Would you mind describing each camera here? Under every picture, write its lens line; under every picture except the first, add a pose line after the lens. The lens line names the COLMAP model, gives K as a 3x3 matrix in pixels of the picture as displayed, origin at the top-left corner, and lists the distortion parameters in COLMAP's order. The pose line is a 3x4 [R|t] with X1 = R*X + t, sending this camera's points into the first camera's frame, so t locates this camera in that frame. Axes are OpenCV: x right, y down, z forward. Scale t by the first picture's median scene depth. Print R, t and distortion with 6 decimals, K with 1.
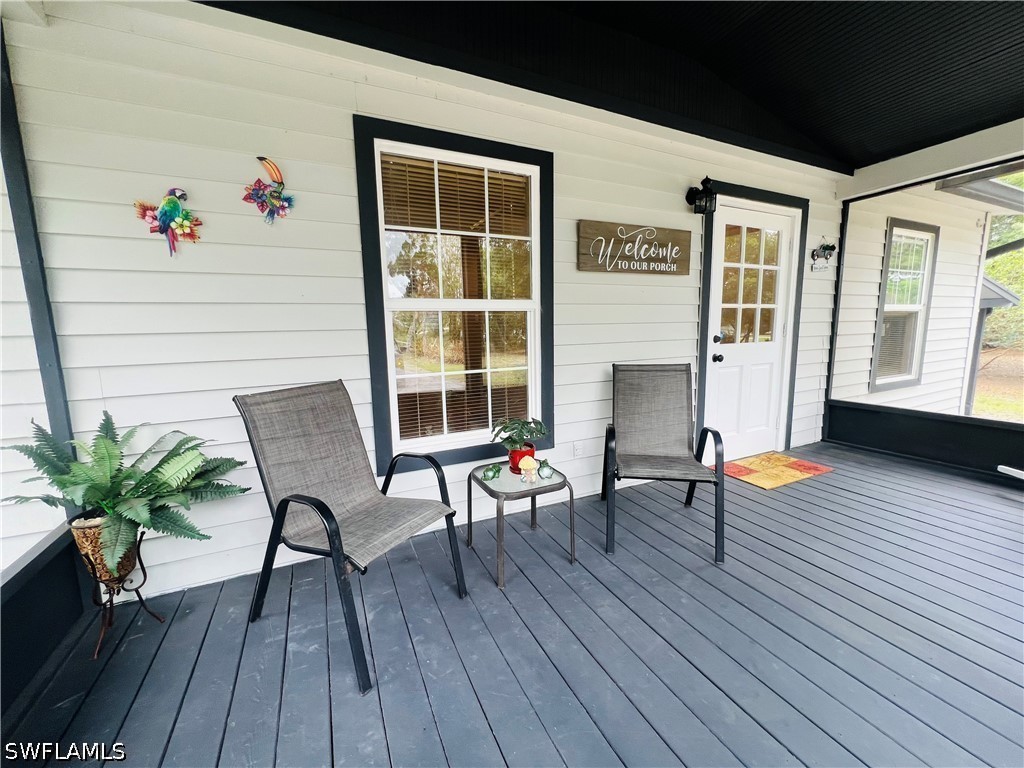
lens RADIAL K [[407.2, 0, 511.8], [0, 407.2, 386.5], [0, 0, 1]] dist [-0.002964, 0.000532]
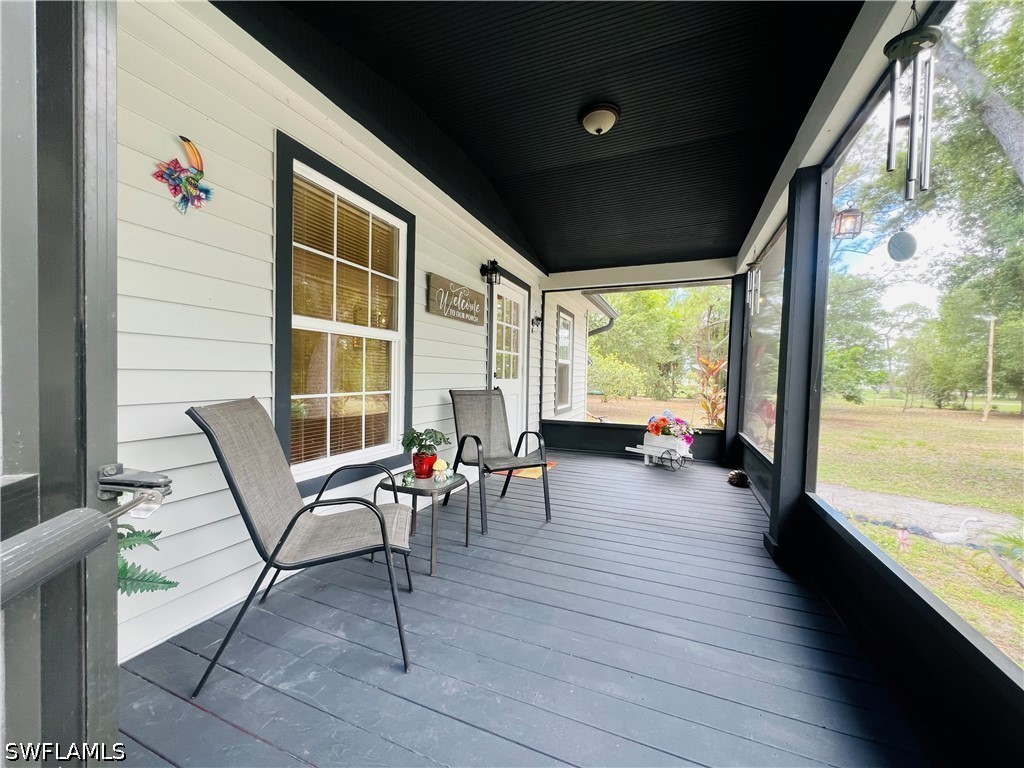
lens RADIAL K [[407.2, 0, 518.5], [0, 407.2, 383.4], [0, 0, 1]] dist [-0.002964, 0.000532]
pose [[0.727966, 0.021360, 0.685281, -0.445622], [0.059281, 0.993810, -0.093951, 0.053278], [-0.683046, 0.109017, 0.722194, -0.037196]]
